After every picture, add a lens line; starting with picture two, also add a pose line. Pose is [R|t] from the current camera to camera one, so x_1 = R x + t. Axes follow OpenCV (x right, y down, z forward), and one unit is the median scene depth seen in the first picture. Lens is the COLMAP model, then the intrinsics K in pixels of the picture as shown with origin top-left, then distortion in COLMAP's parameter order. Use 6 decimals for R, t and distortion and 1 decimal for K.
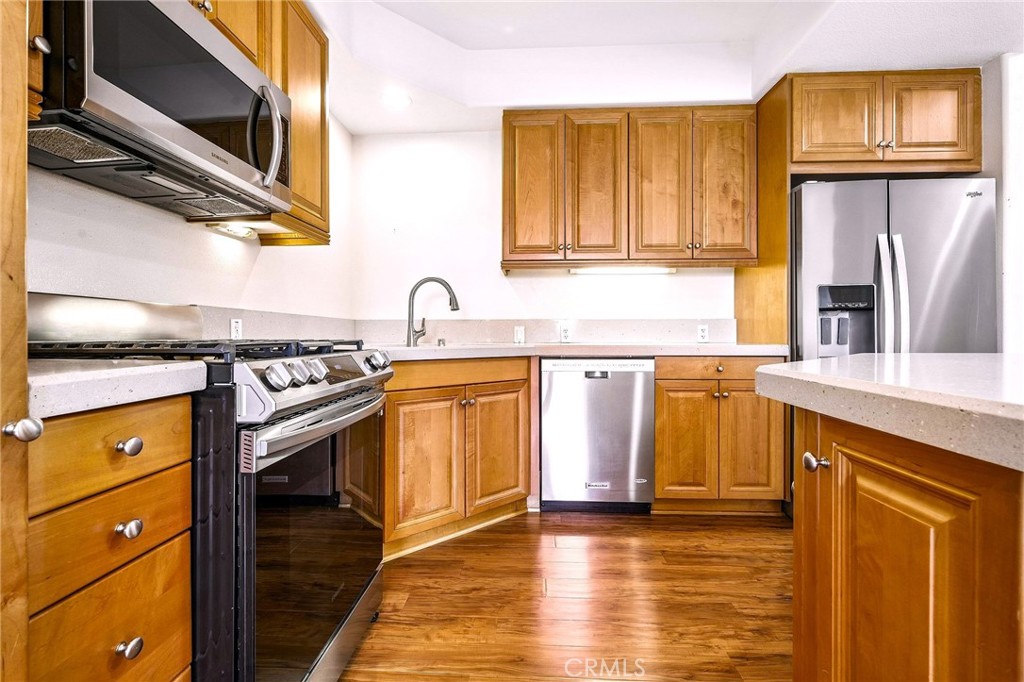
lens RADIAL K [[459.4, 0, 515.6], [0, 459.4, 337.2], [0, 0, 1]] dist [-0.008288, 0.002755]
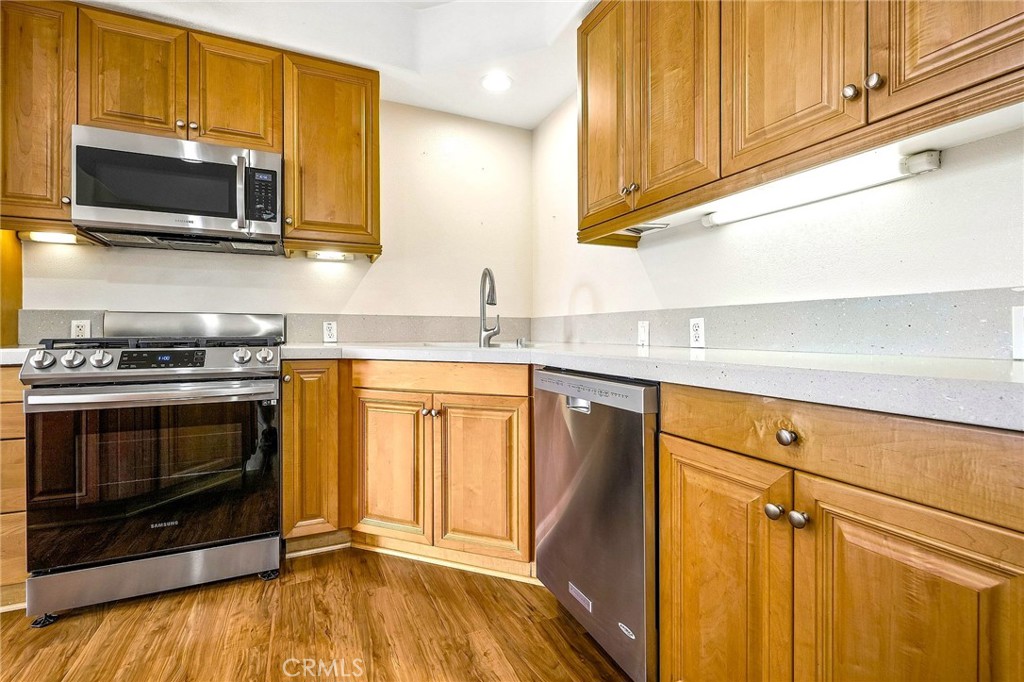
lens RADIAL K [[459.4, 0, 512.5], [0, 459.4, 334.8], [0, 0, 1]] dist [-0.008288, 0.002755]
pose [[0.456754, 0.005570, -0.889576, 0.664845], [-0.006703, 0.999974, 0.002819, -0.005958], [0.889568, 0.004675, 0.456779, 0.677277]]
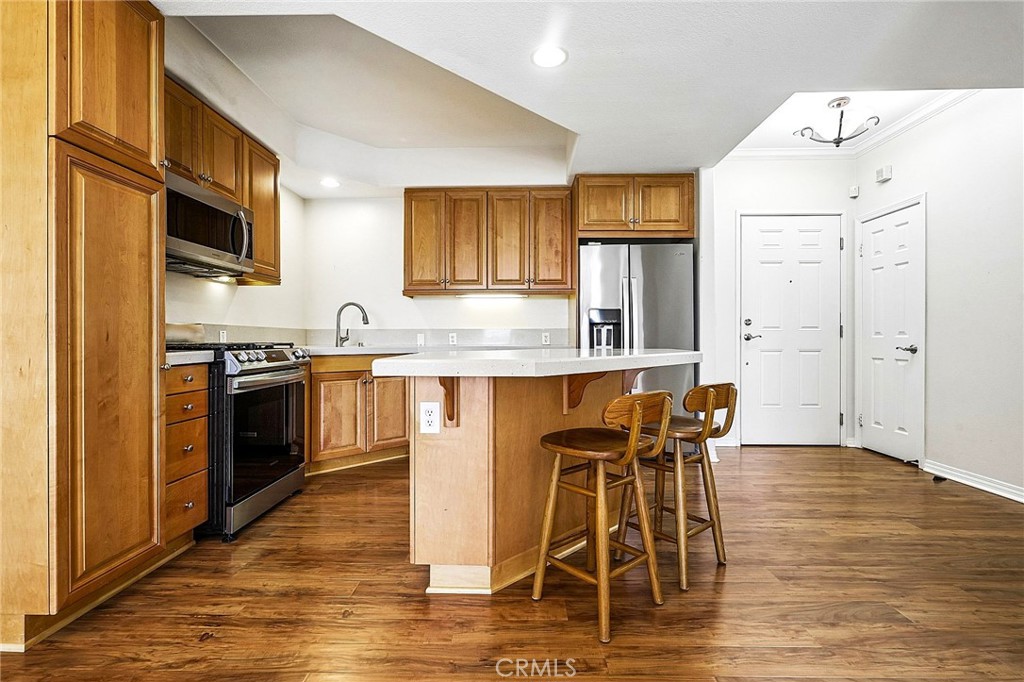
lens RADIAL K [[459.4, 0, 513.7], [0, 459.4, 341.9], [0, 0, 1]] dist [-0.008288, 0.002755]
pose [[0.999621, -0.000201, 0.027520, 0.341627], [0.000179, 1.000000, 0.000806, 0.000900], [-0.027520, -0.000800, 0.999621, -0.589952]]
